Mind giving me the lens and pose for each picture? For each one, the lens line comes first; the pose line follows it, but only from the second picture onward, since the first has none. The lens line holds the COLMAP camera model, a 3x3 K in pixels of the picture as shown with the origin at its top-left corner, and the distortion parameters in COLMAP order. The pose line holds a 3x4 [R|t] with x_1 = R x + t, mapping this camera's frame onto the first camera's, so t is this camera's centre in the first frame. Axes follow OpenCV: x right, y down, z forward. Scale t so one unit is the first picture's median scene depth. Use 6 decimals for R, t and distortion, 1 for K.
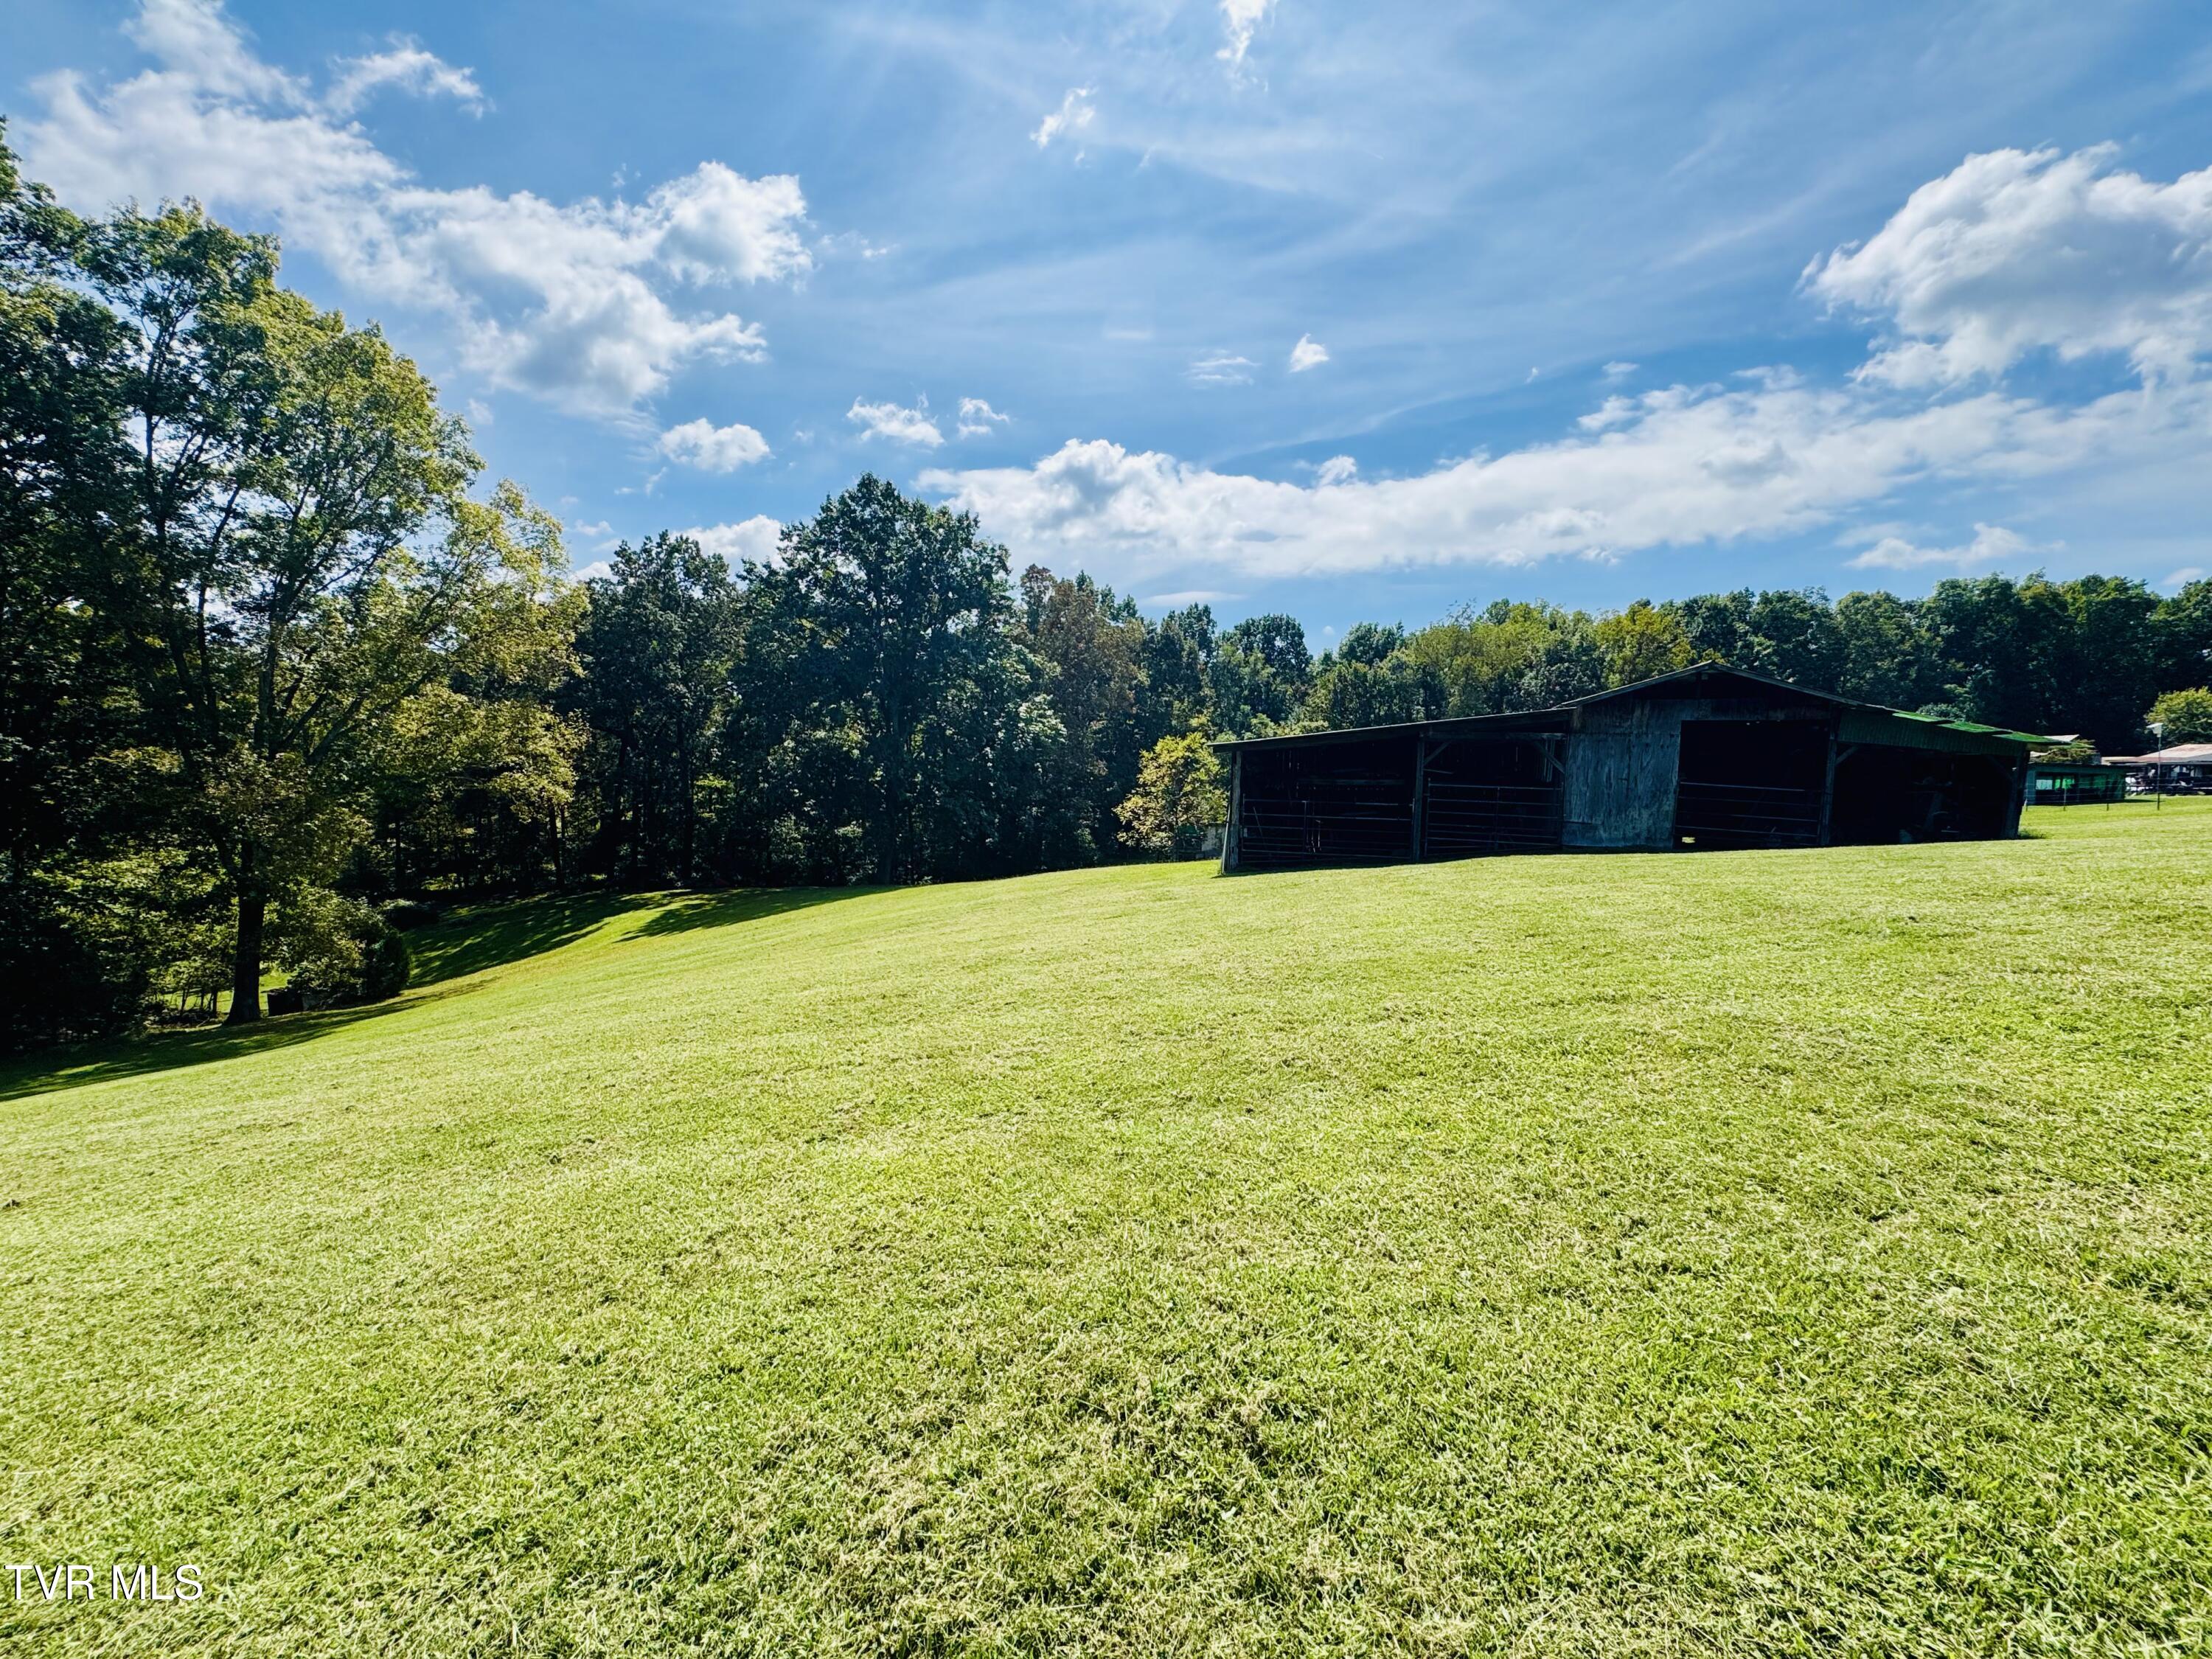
lens RADIAL K [[887.7, 0, 1106.0], [0, 887.7, 829.5], [0, 0, 1]] dist [0.000291, -0.000090]
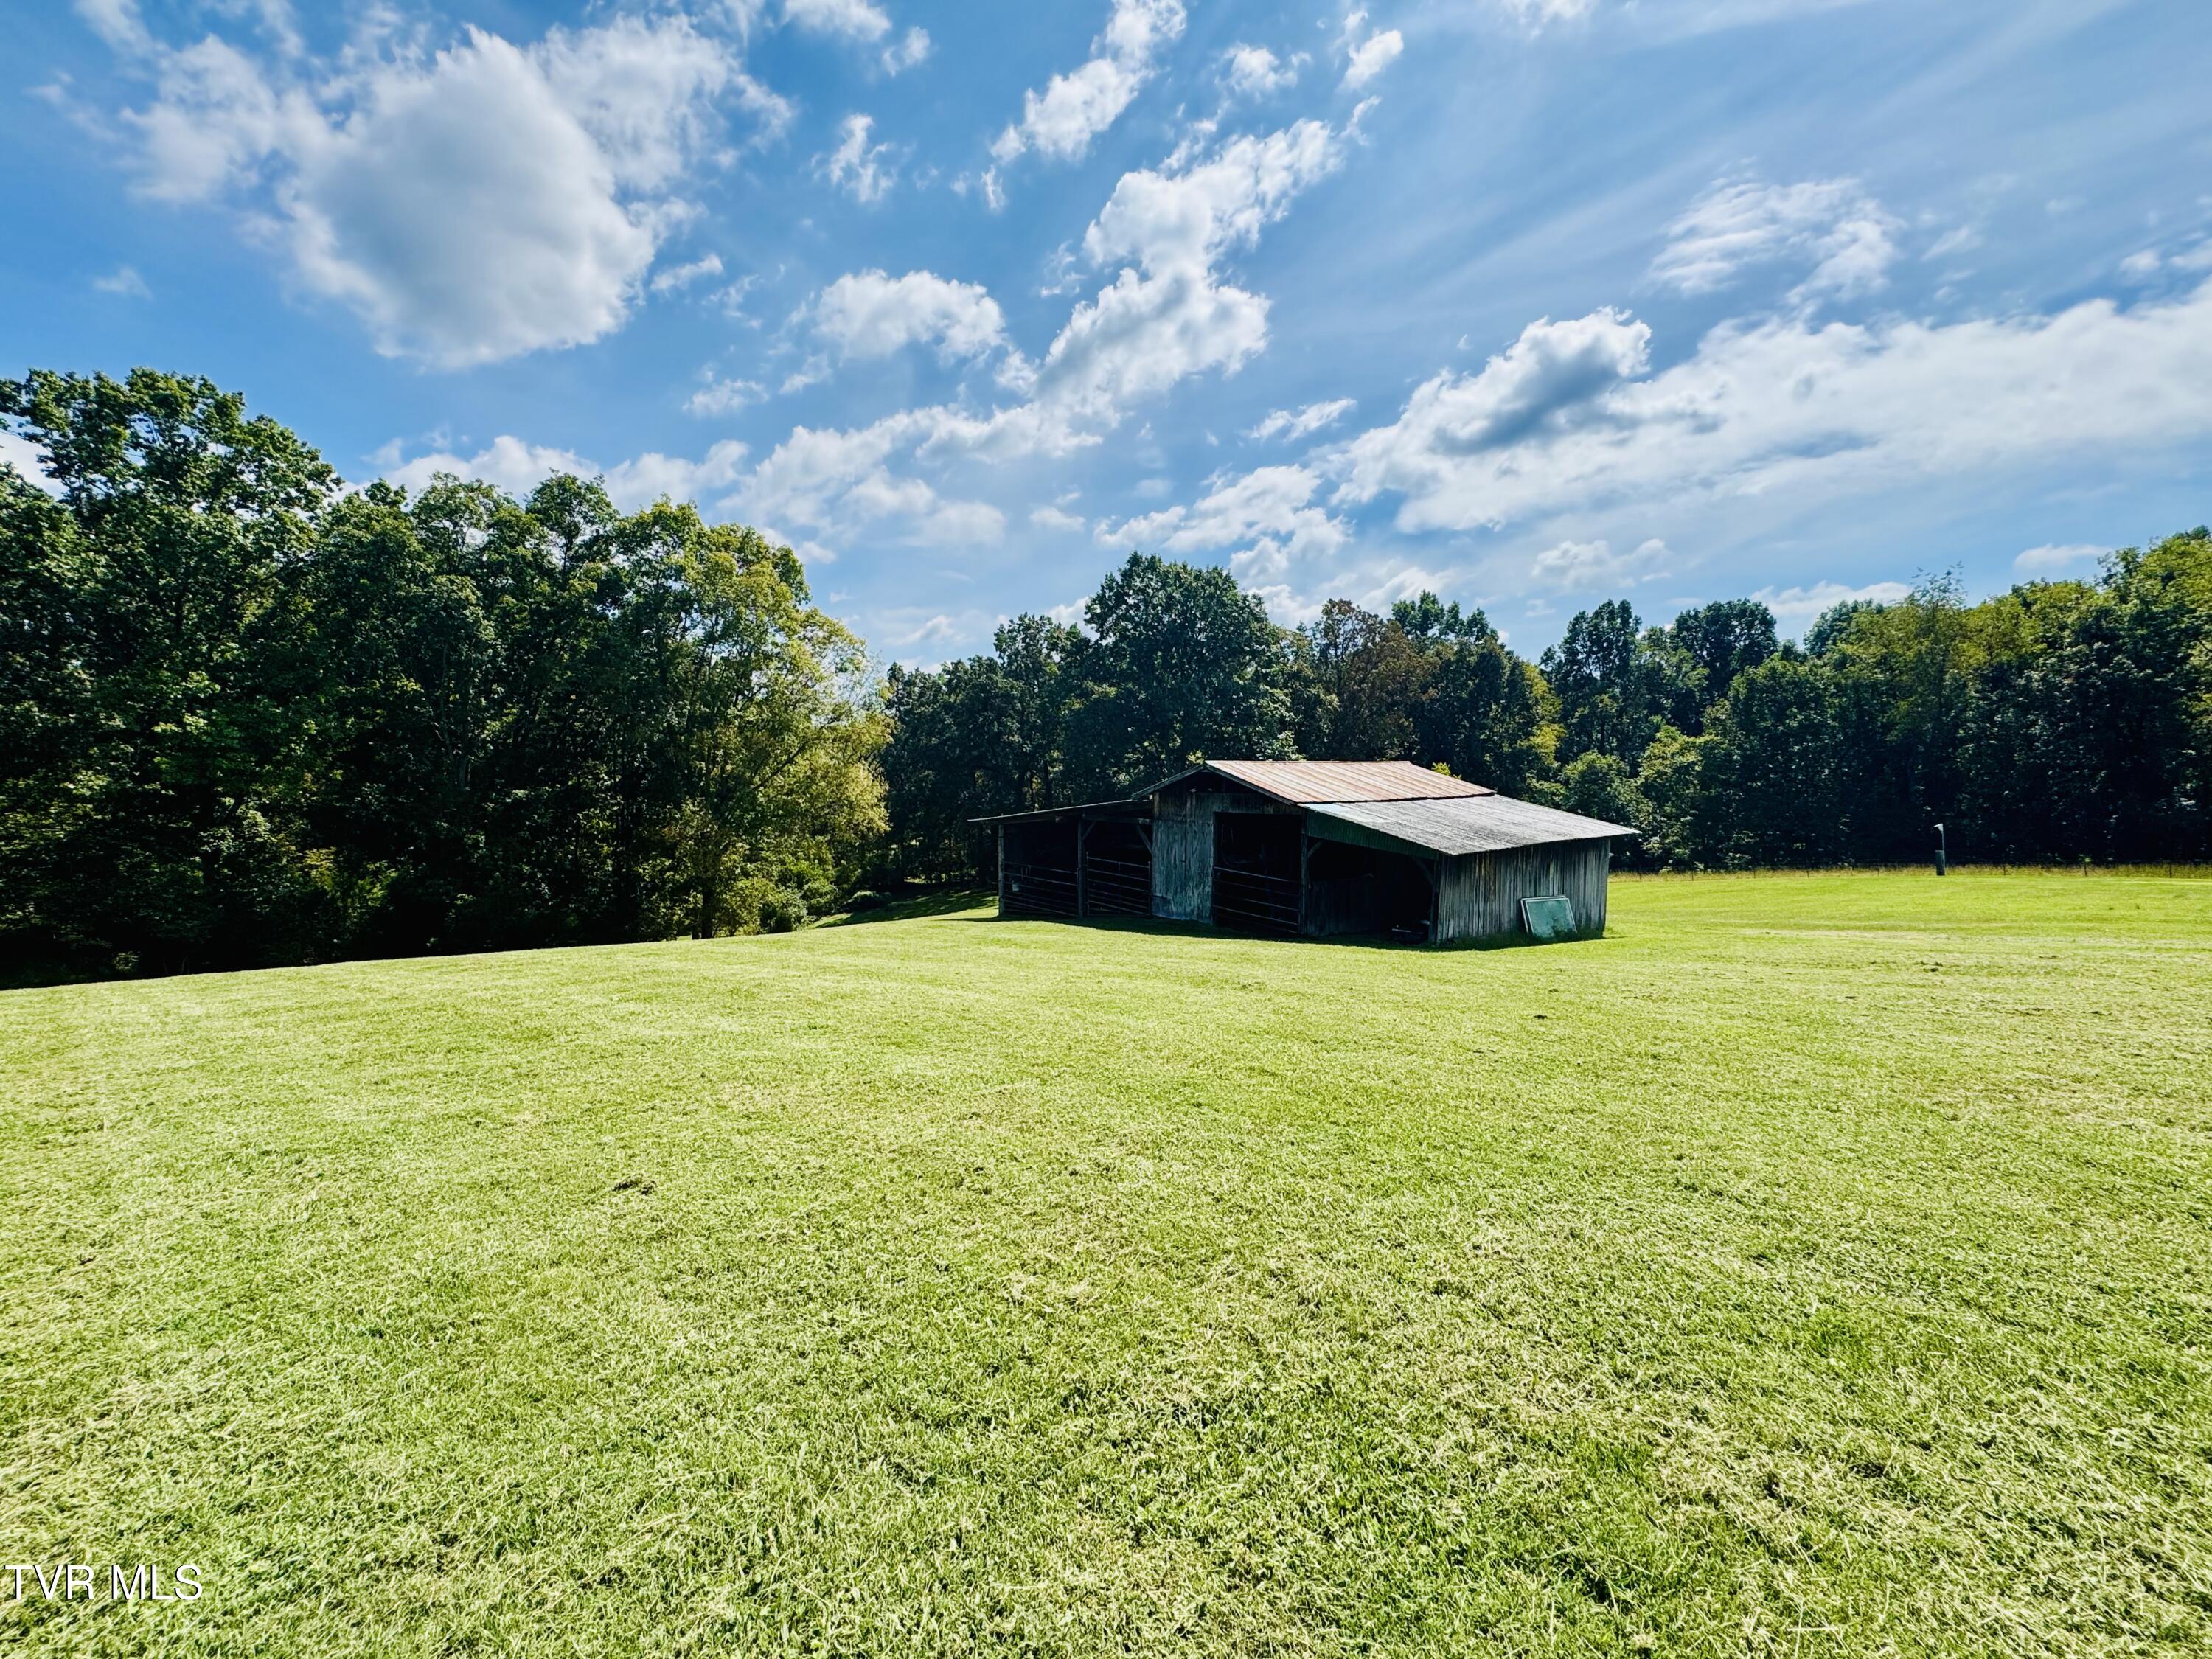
lens RADIAL K [[887.7, 0, 1106.0], [0, 887.7, 829.5], [0, 0, 1]] dist [0.000291, -0.000090]
pose [[0.810386, 0.026546, -0.585295, 0.394073], [-0.029181, 0.999562, 0.004931, -0.033596], [0.585169, 0.013083, 0.810806, 0.010912]]
